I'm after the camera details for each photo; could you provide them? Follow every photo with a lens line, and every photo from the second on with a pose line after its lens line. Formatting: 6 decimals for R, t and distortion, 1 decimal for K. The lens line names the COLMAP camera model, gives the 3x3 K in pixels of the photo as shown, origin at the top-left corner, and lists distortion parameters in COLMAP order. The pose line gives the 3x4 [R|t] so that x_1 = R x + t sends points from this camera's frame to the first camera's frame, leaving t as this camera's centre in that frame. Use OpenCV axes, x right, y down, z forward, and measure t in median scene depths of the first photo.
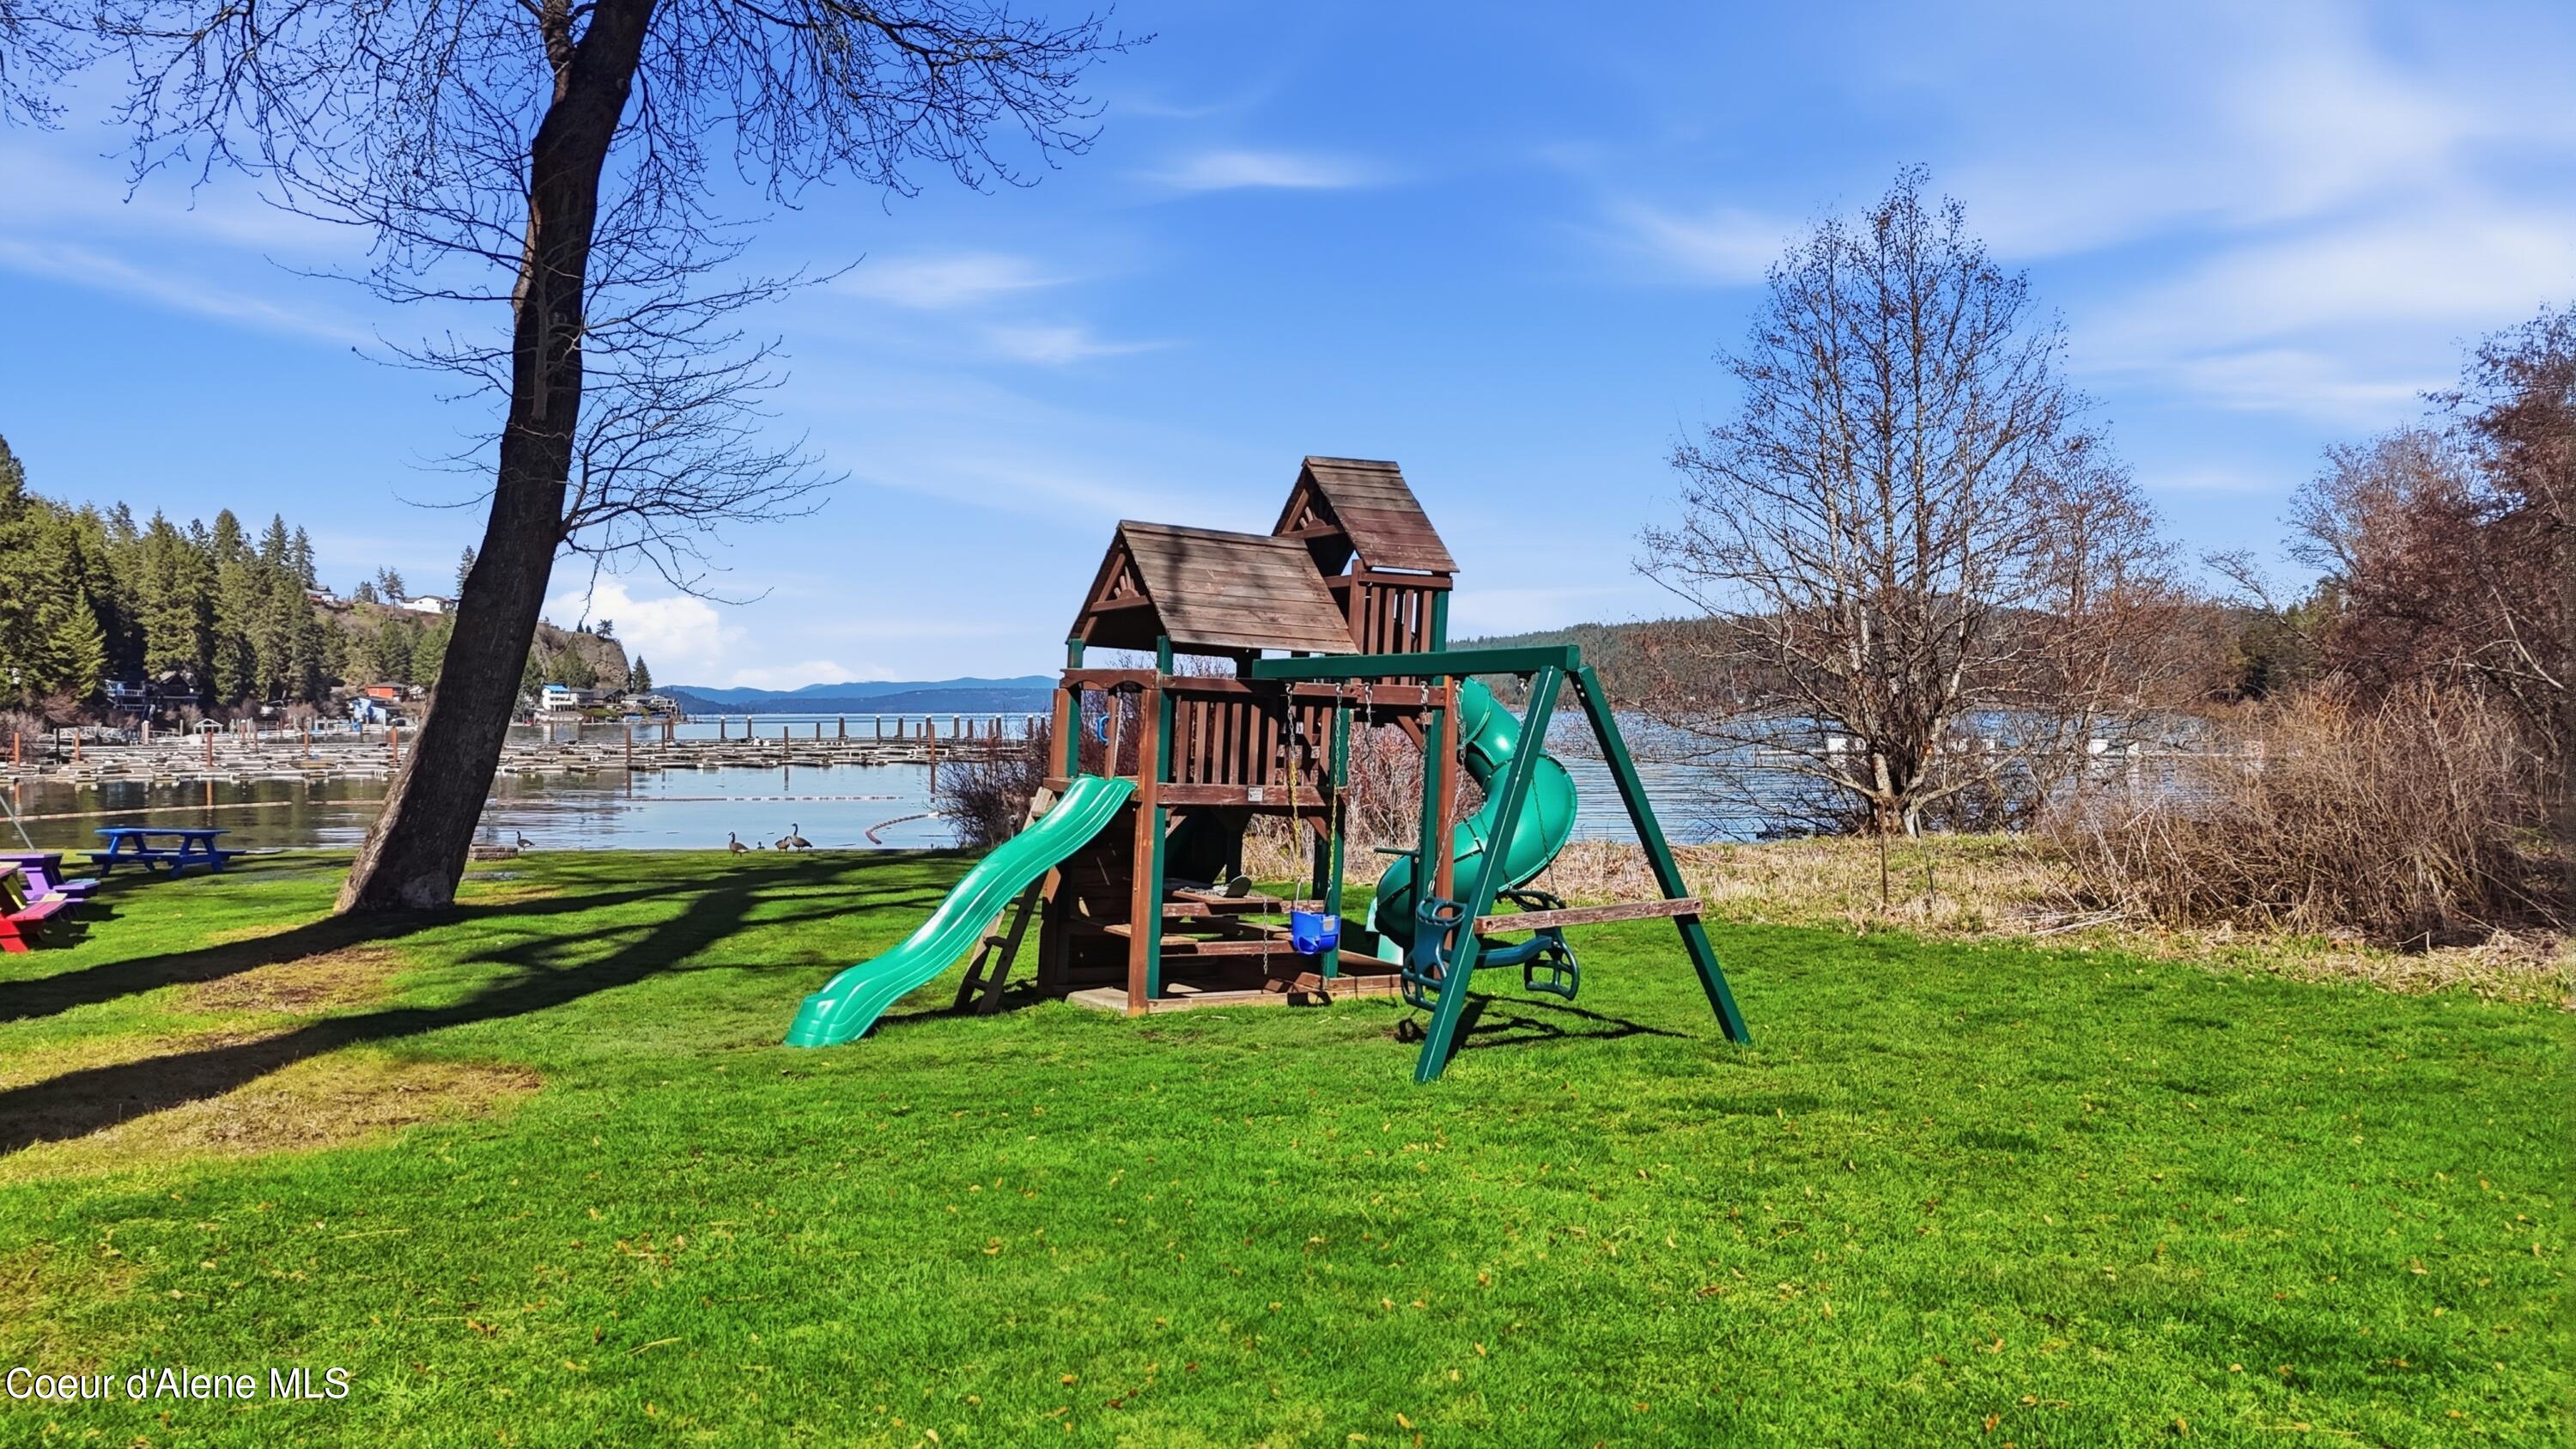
lens RADIAL K [[1827.2, 0, 1288.0], [0, 1827.2, 724.5], [0, 0, 1]] dist [0.099065, -0.105679]
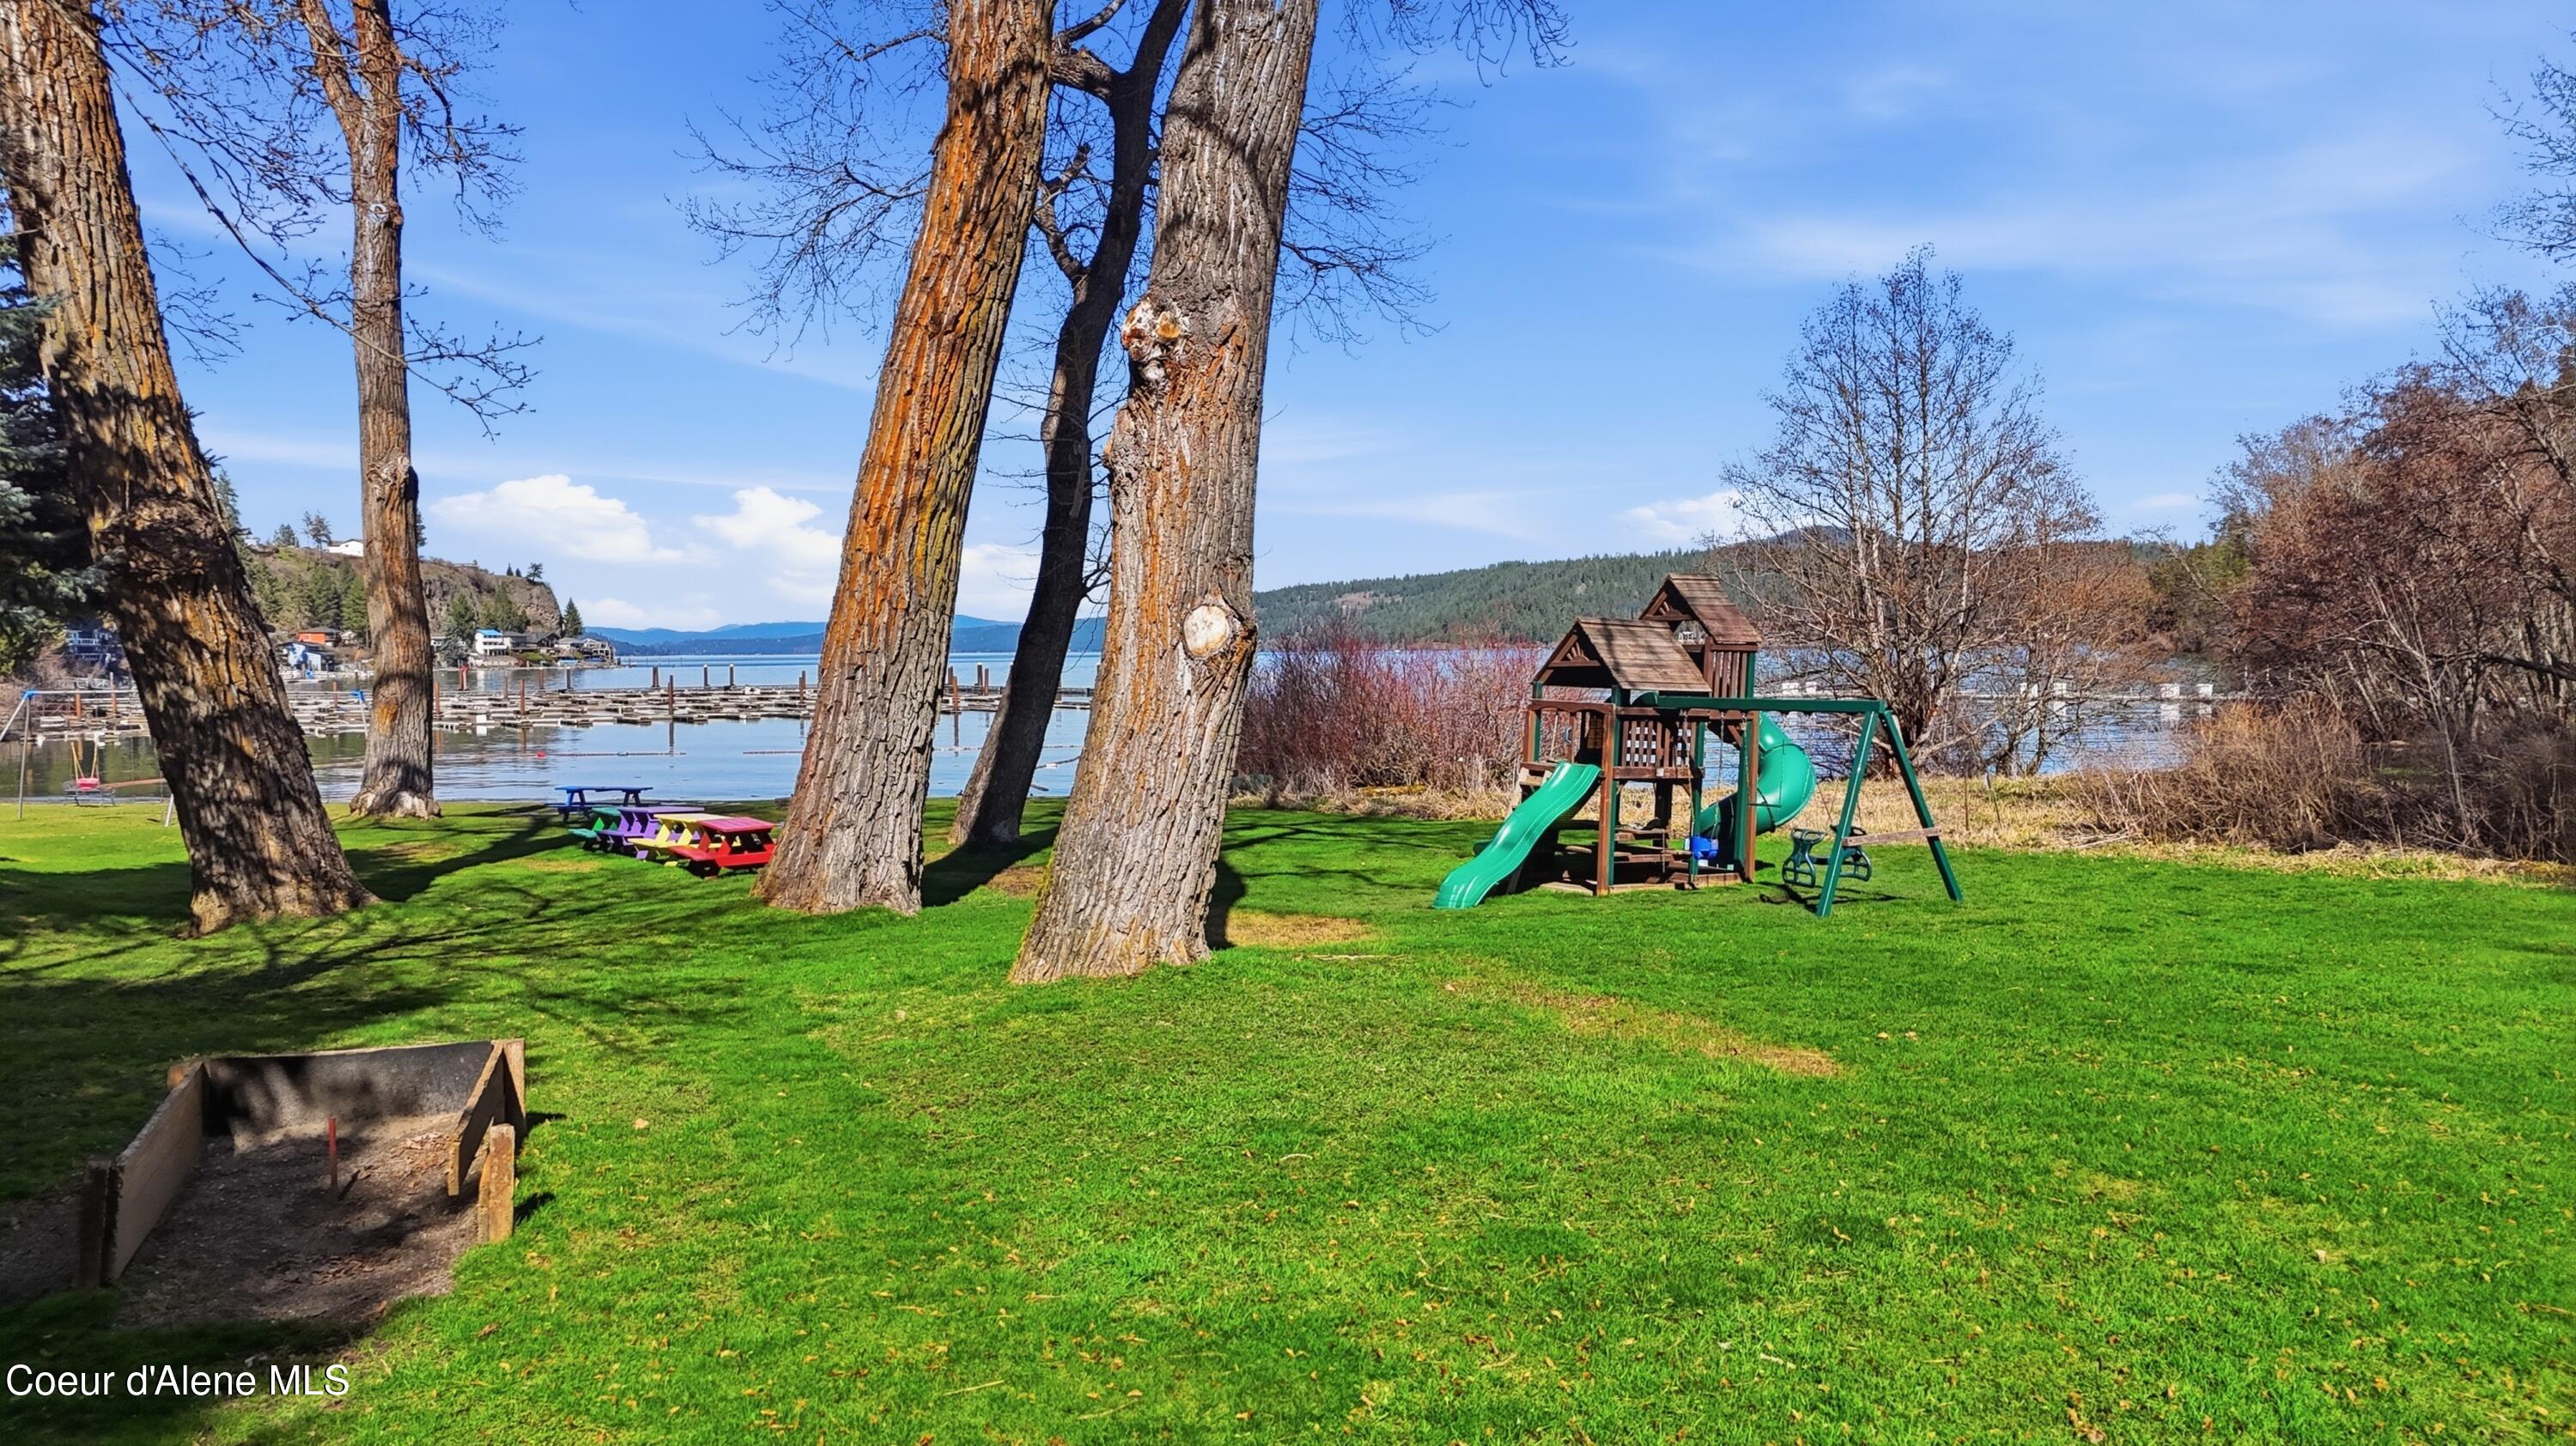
lens RADIAL K [[1827.0, 0, 1288.0], [0, 1827.0, 723.0], [0, 0, 1]] dist [0.099065, -0.105679]
pose [[0.999209, -0.007464, 0.039072, -0.141846], [0.006183, 0.999443, 0.032801, -0.022335], [-0.039295, -0.032533, 0.998698, -0.243439]]
